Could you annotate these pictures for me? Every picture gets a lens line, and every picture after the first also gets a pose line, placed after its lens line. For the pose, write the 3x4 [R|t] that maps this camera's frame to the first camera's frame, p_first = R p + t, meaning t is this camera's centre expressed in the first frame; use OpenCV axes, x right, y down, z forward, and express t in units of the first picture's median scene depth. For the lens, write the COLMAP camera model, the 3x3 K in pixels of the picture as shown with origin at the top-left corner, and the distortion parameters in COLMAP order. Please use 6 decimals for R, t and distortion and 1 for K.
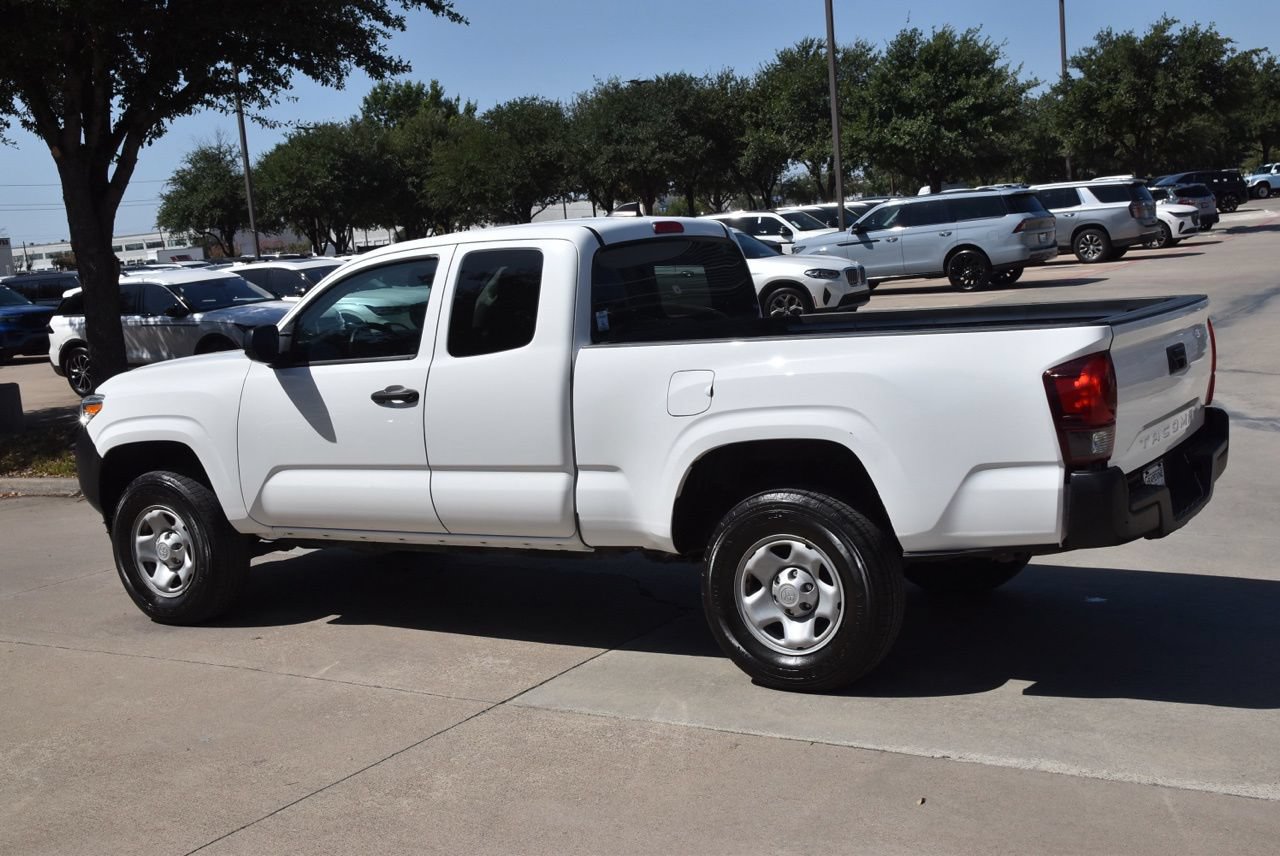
lens RADIAL K [[1506.4, 0, 652.0], [0, 1506.4, 426.8], [0, 0, 1]] dist [0.026180, 0.068027]
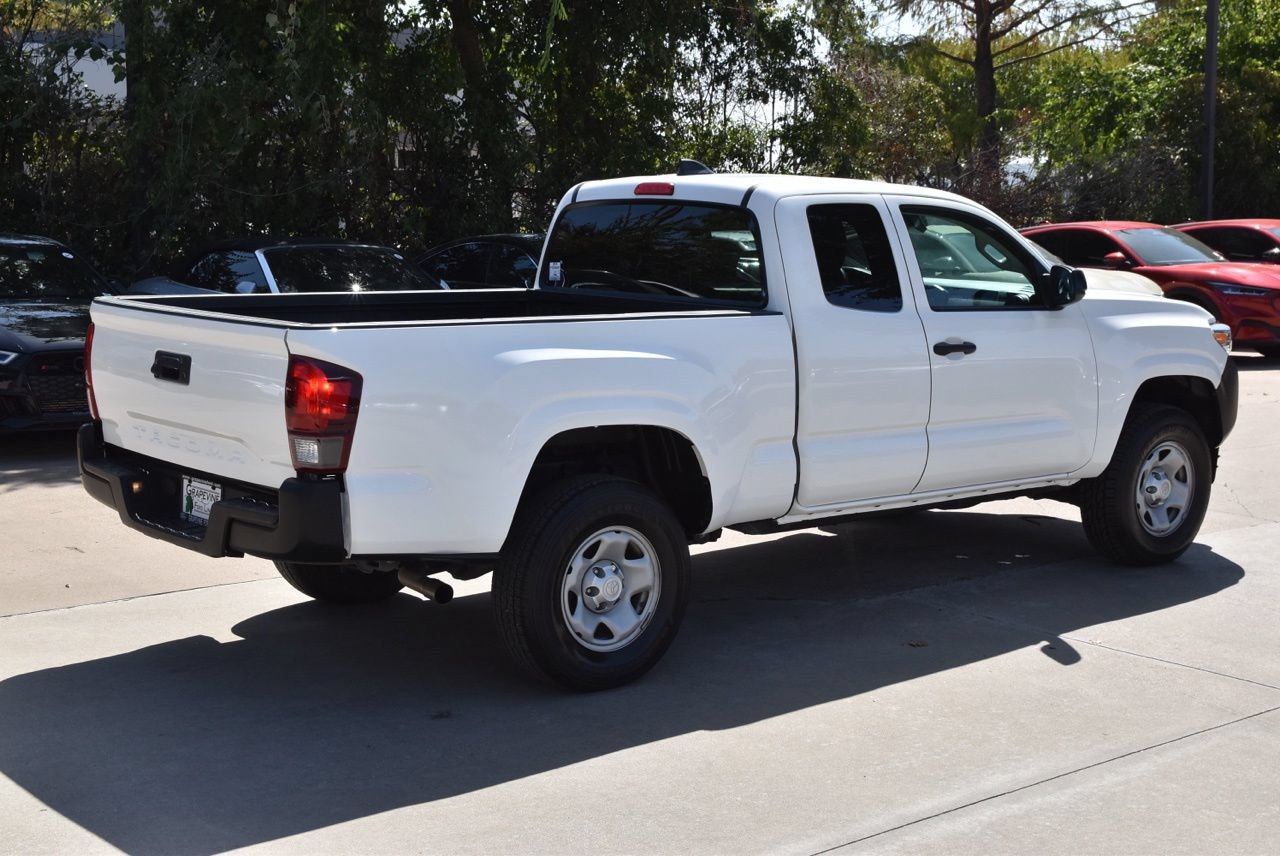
lens RADIAL K [[1813.0, 0, 674.8], [0, 1813.0, 425.2], [0, 0, 1]] dist [0.019598, 0.303636]
pose [[-0.304933, 0.186496, -0.933935, 1.133825], [-0.101846, 0.968630, 0.226677, -0.256866], [0.946912, 0.164239, -0.276374, 1.400864]]
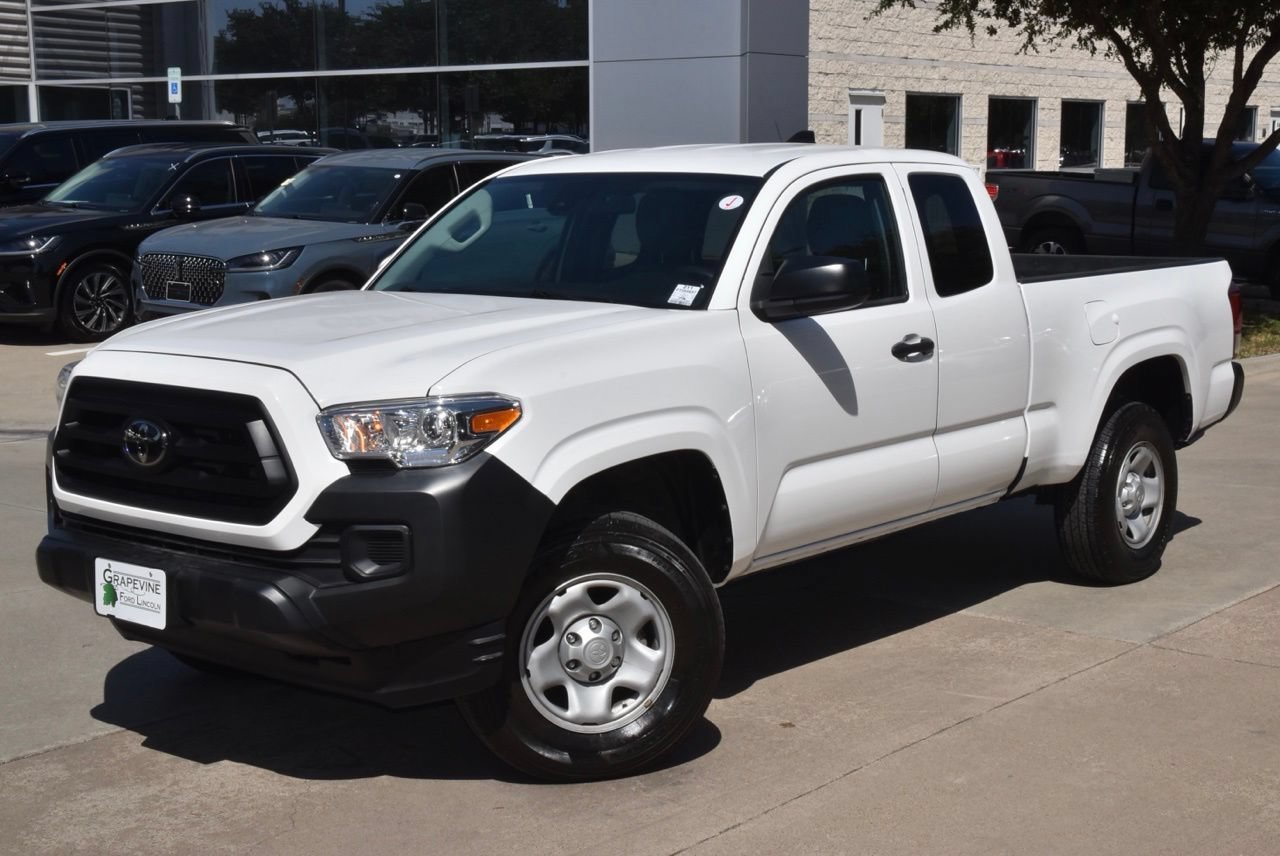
lens RADIAL K [[1813.0, 0, 674.8], [0, 1813.0, 425.2], [0, 0, 1]] dist [0.019598, 0.303636]
pose [[0.117927, -0.058188, 0.991316, -1.142587], [0.108337, 0.993077, 0.045404, -0.036826], [-0.987095, 0.102042, 0.123414, 1.010084]]
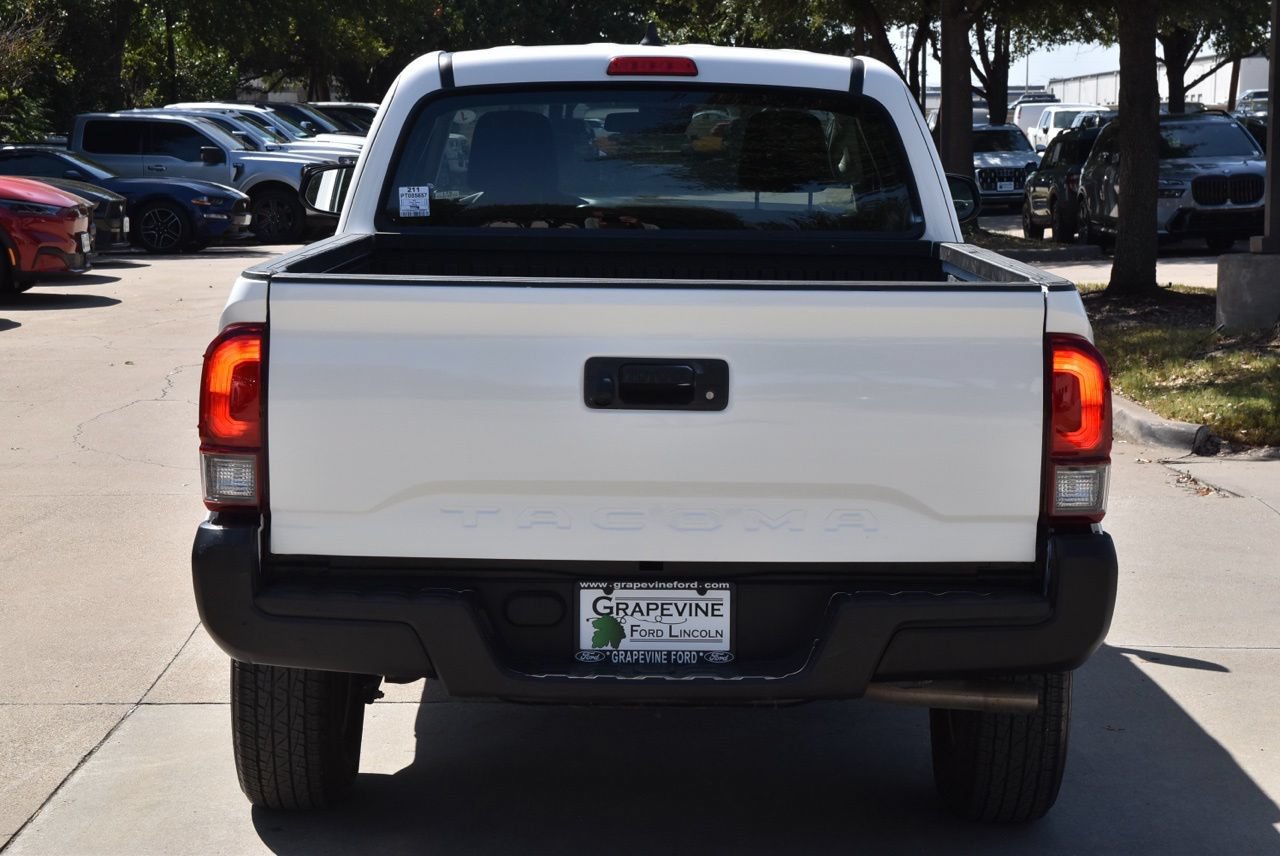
lens RADIAL K [[2578.0, 0, 640.0], [0, 2578.0, 428.0], [0, 0, 1]] dist [0.232690, -0.145764]
pose [[0.524465, 0.176504, -0.832937, 0.935289], [-0.144911, 0.982508, 0.116954, -0.114573], [0.839010, 0.059363, 0.540868, 0.458572]]
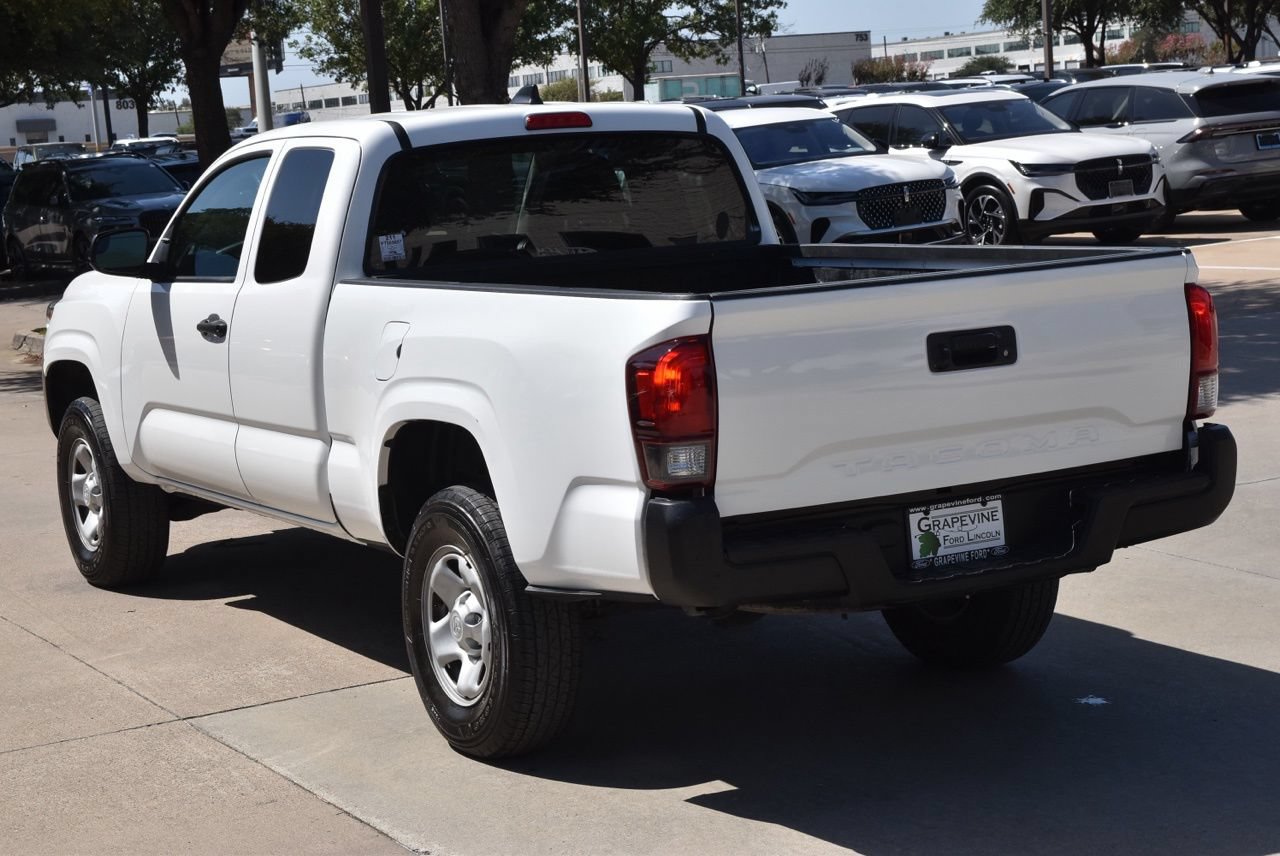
lens RADIAL K [[2363.1, 0, 644.1], [0, 2363.1, 433.8], [0, 0, 1]] dist [0.166149, 0.302524]
pose [[0.879163, 0.082294, -0.469362, 0.627033], [-0.061513, 0.996333, 0.059468, -0.053259], [0.472535, -0.023410, 0.881001, -0.004443]]
